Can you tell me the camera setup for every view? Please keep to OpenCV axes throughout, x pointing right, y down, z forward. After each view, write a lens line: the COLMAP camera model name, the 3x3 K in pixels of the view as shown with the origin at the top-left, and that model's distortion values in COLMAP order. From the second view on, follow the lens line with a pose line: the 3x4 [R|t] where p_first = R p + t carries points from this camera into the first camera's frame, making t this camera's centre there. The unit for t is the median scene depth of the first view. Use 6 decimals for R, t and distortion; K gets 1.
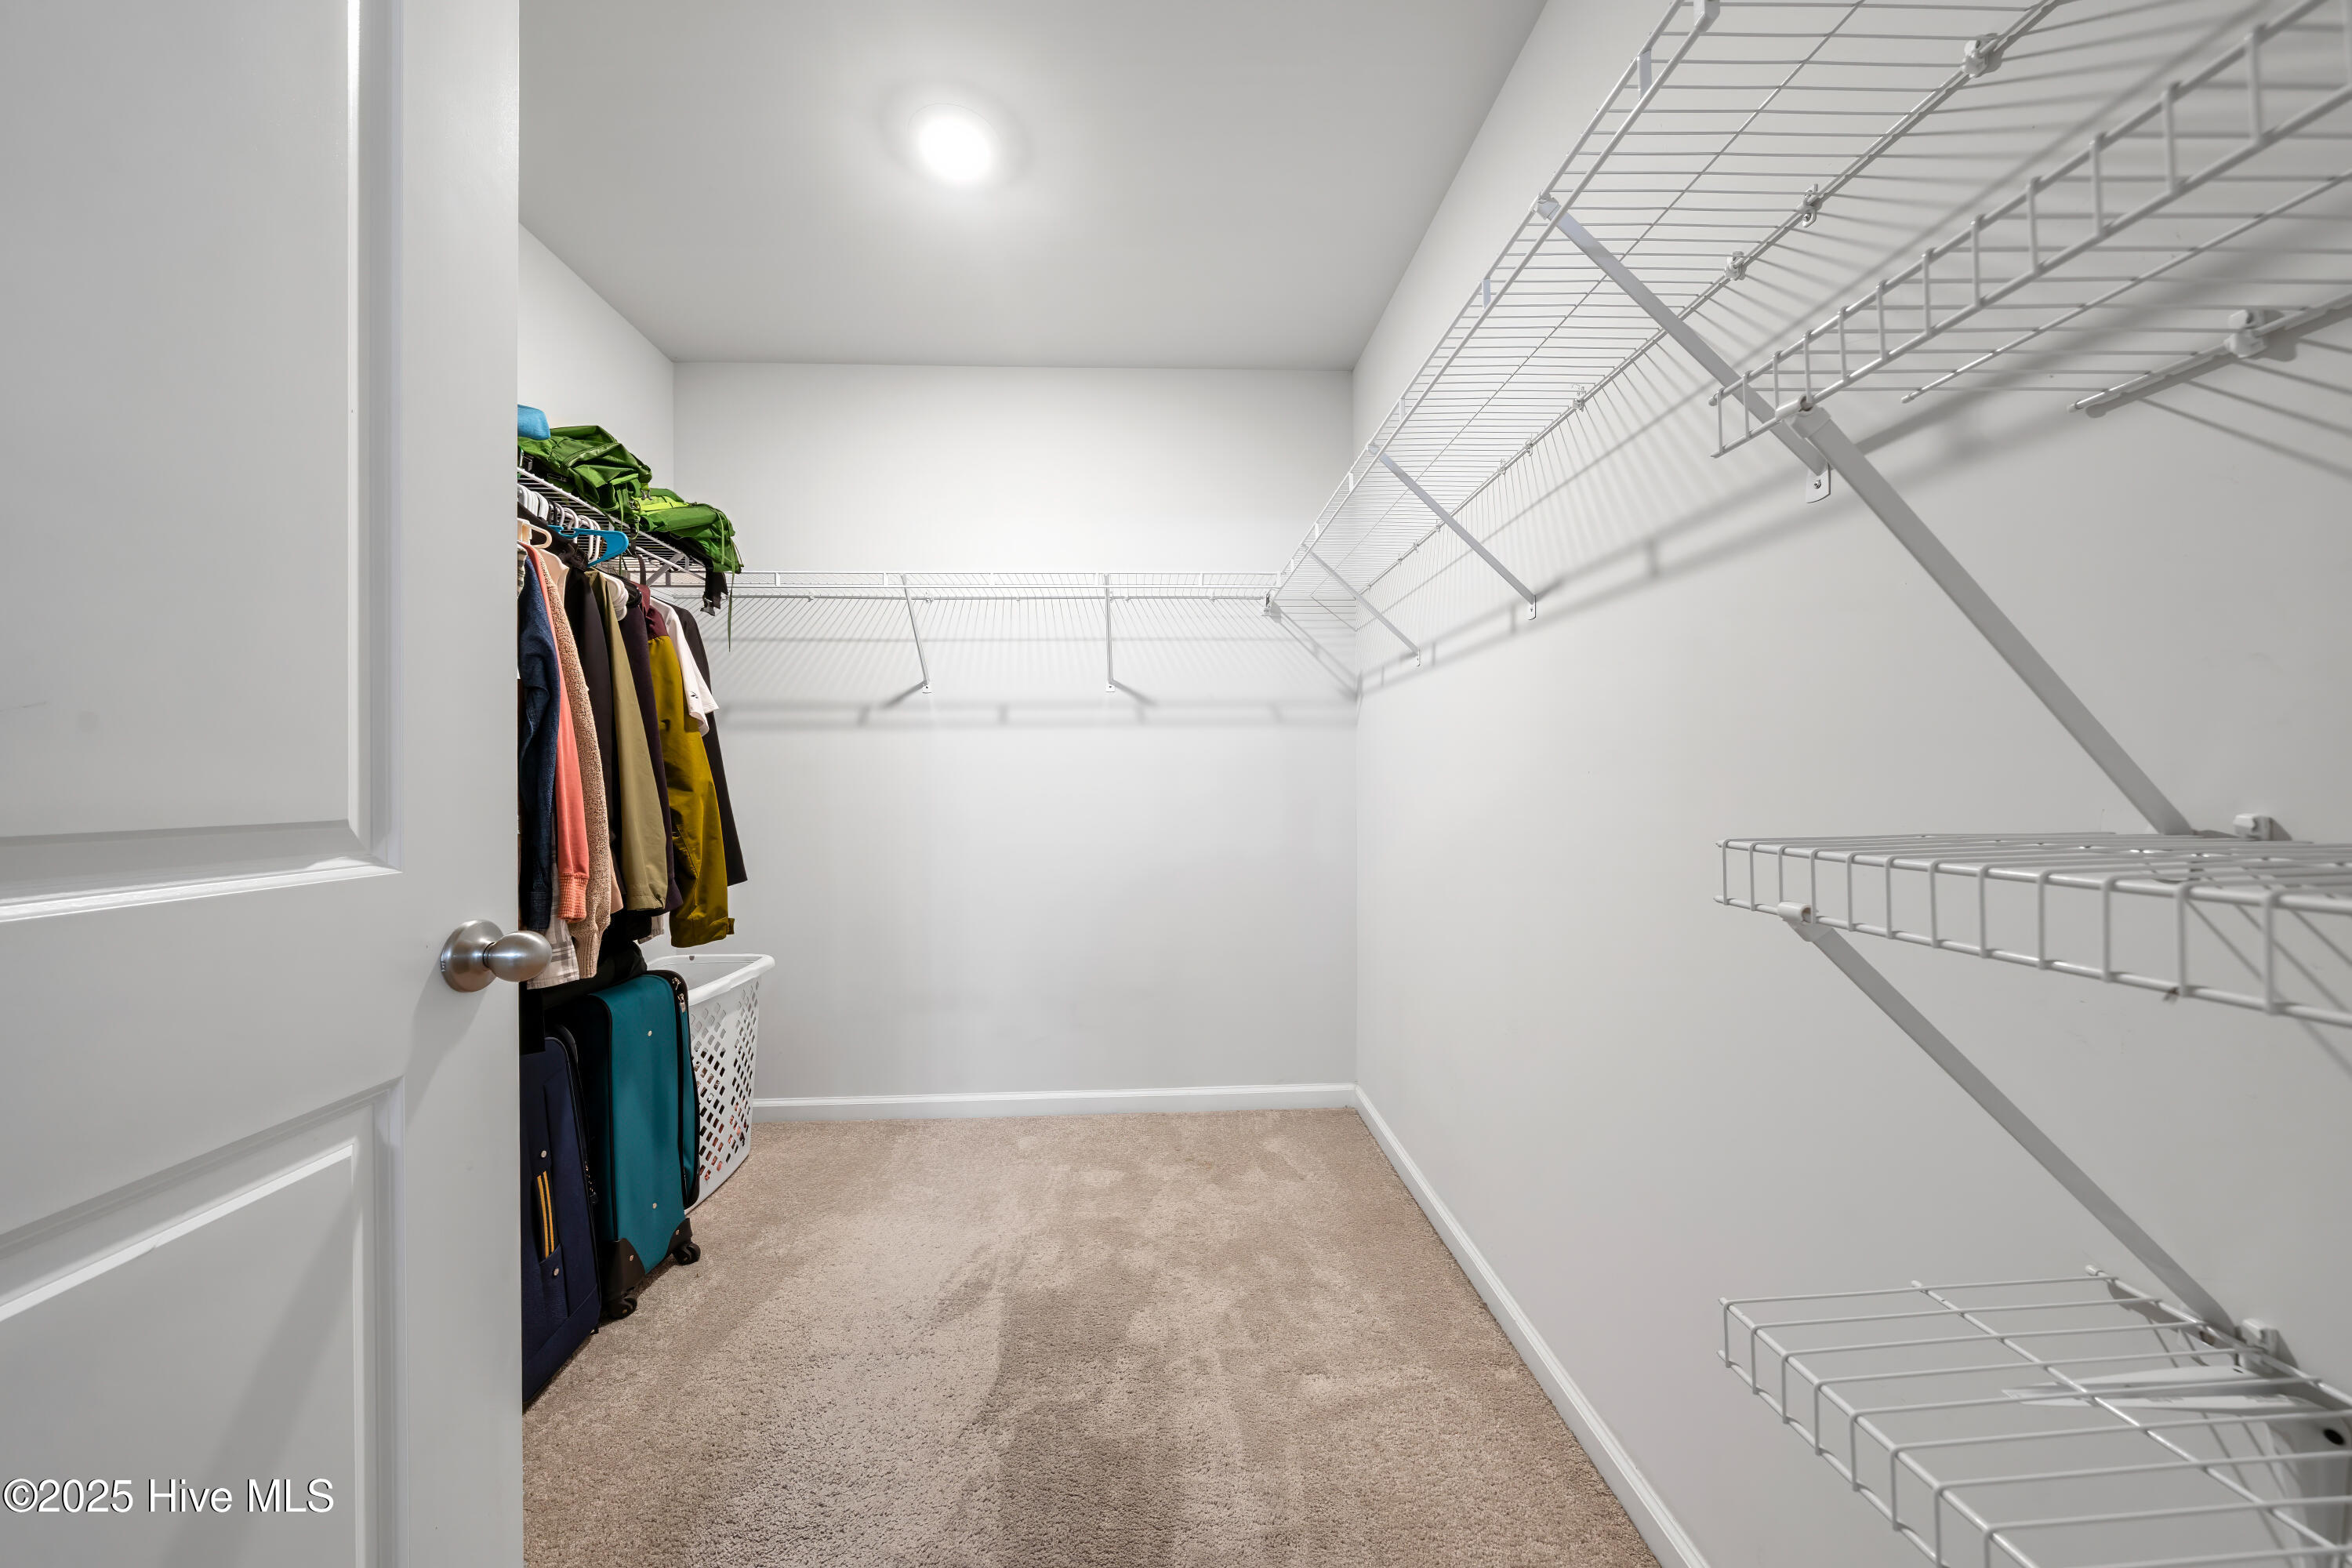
lens RADIAL K [[804.3, 0, 1173.7], [0, 804.3, 785.0], [0, 0, 1]] dist [-0.009397, 0.002200]
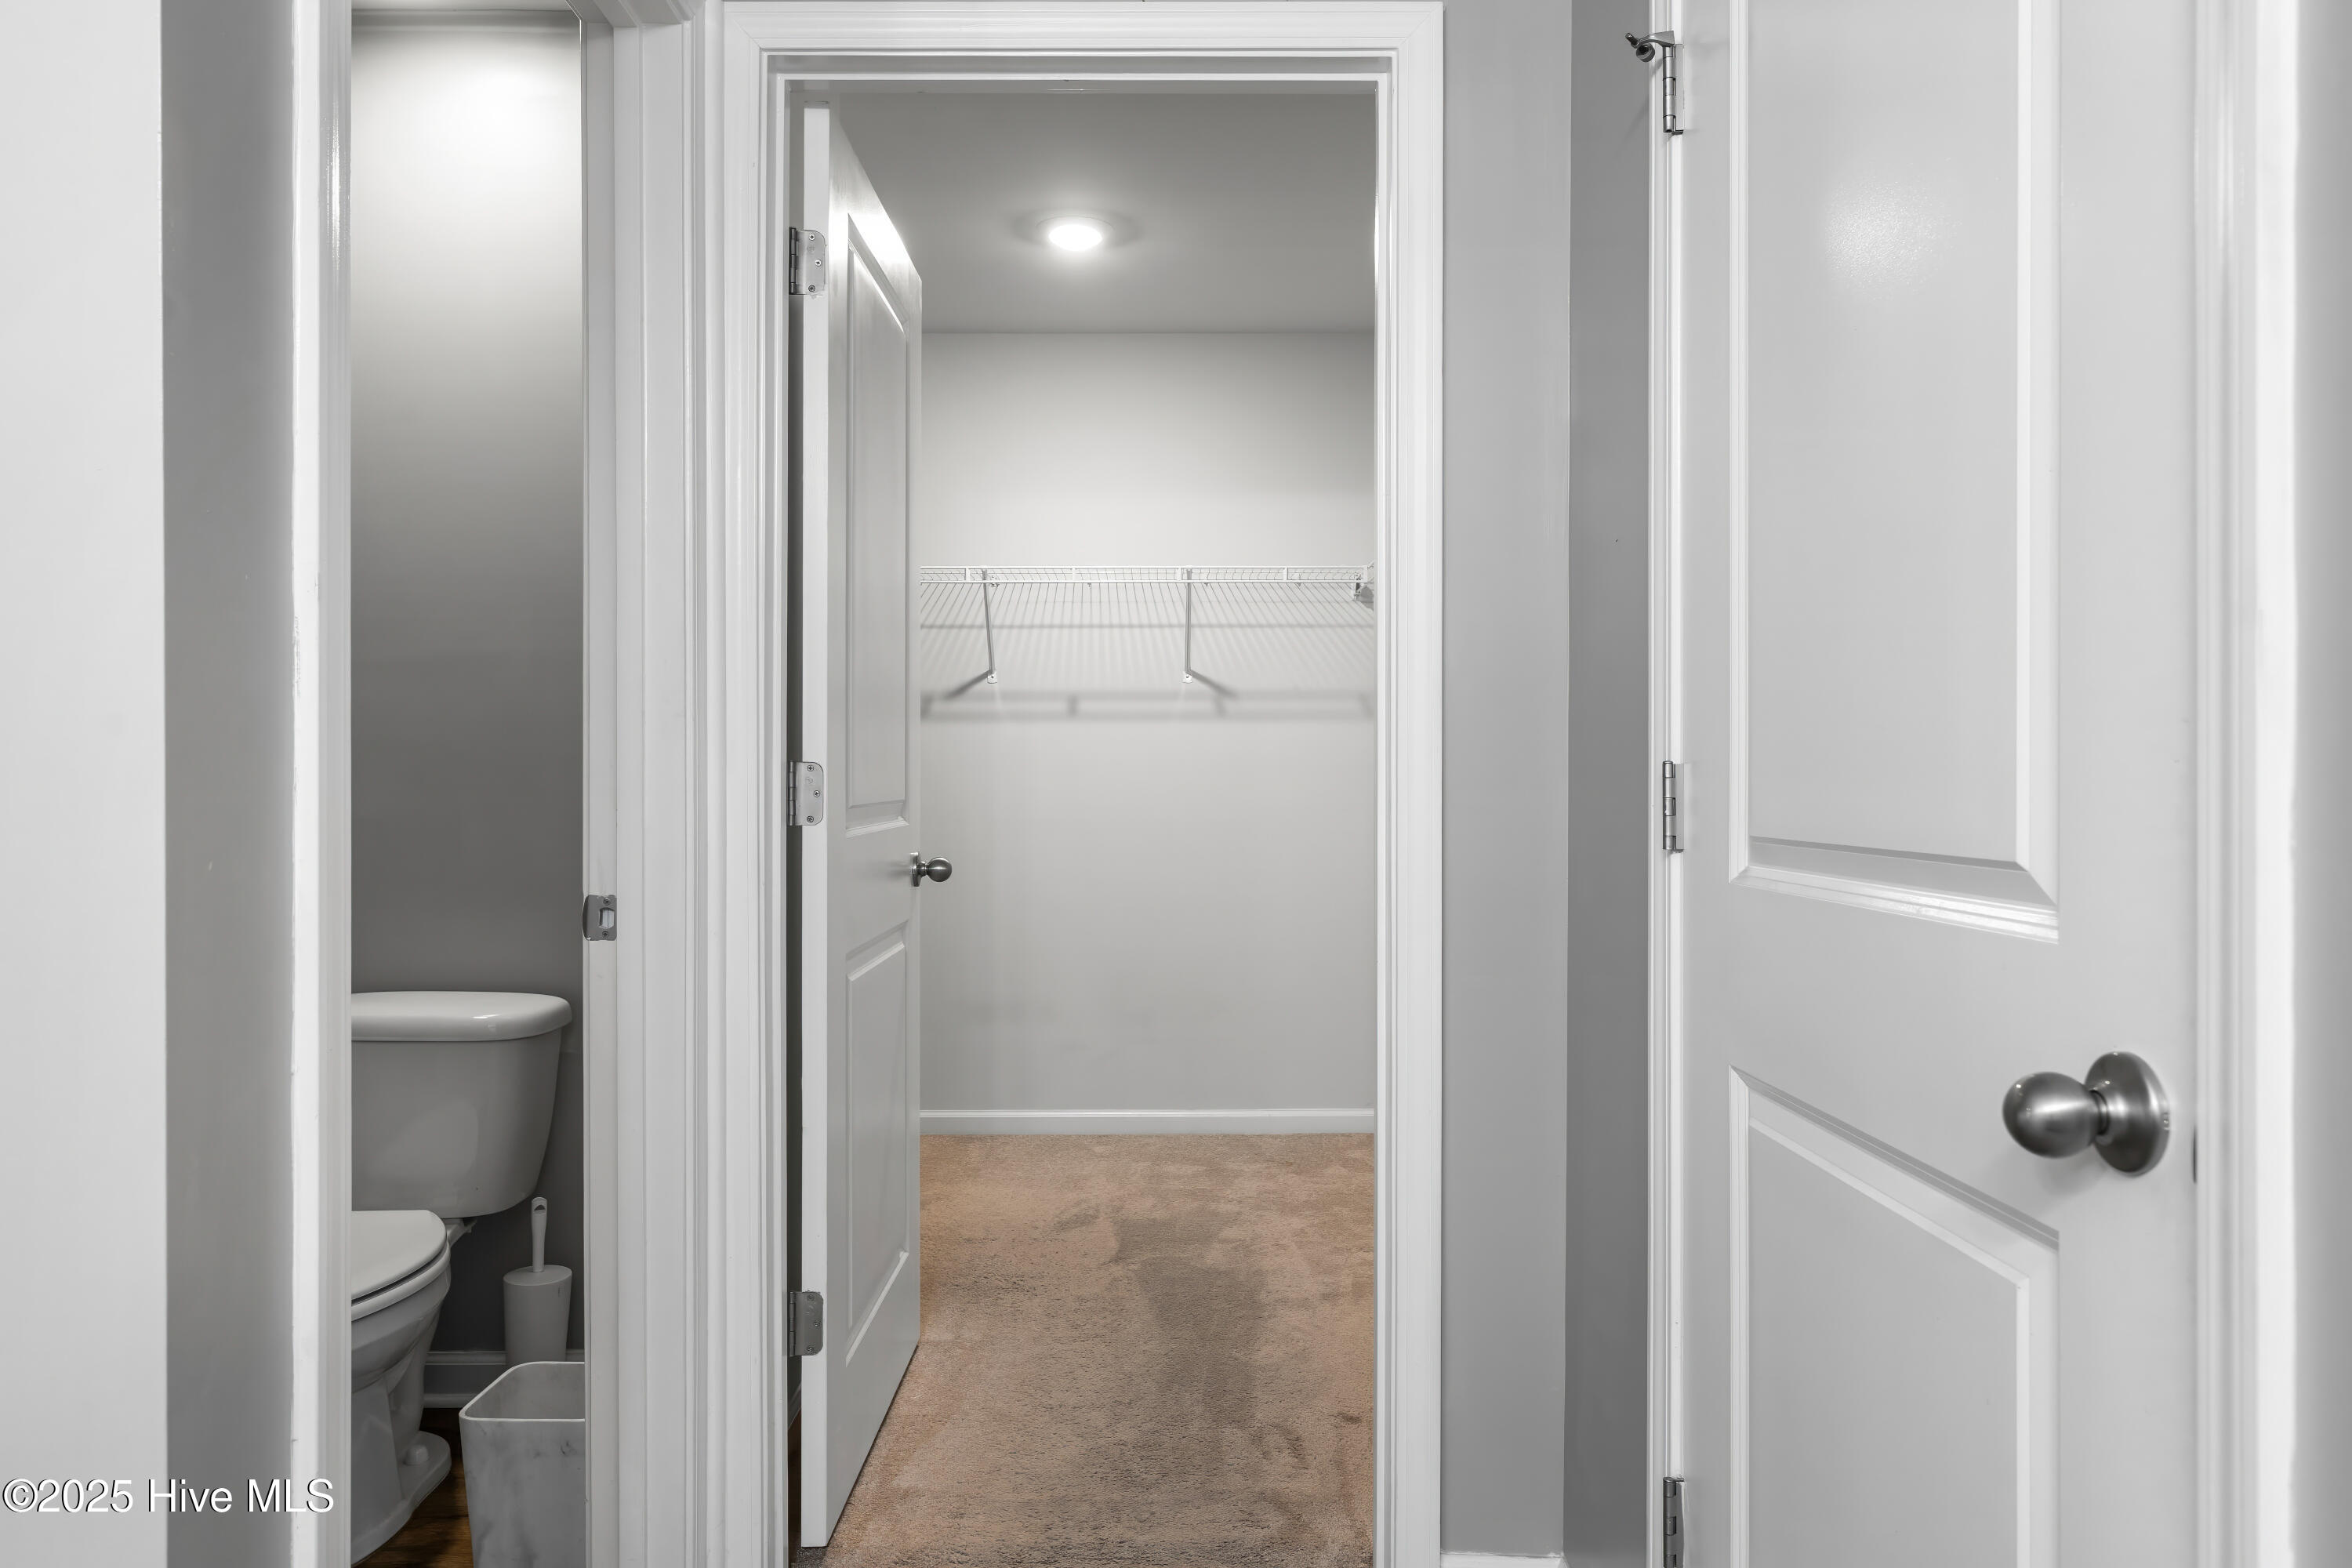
lens RADIAL K [[1521.3, 0, 1156.3], [0, 1521.3, 777.7], [0, 0, 1]] dist [0.049703, -0.002945]
pose [[0.998572, 0.007312, -0.052917, -0.029179], [-0.007241, 0.999973, 0.001525, -0.010764], [0.052927, -0.001140, 0.998598, -1.071450]]
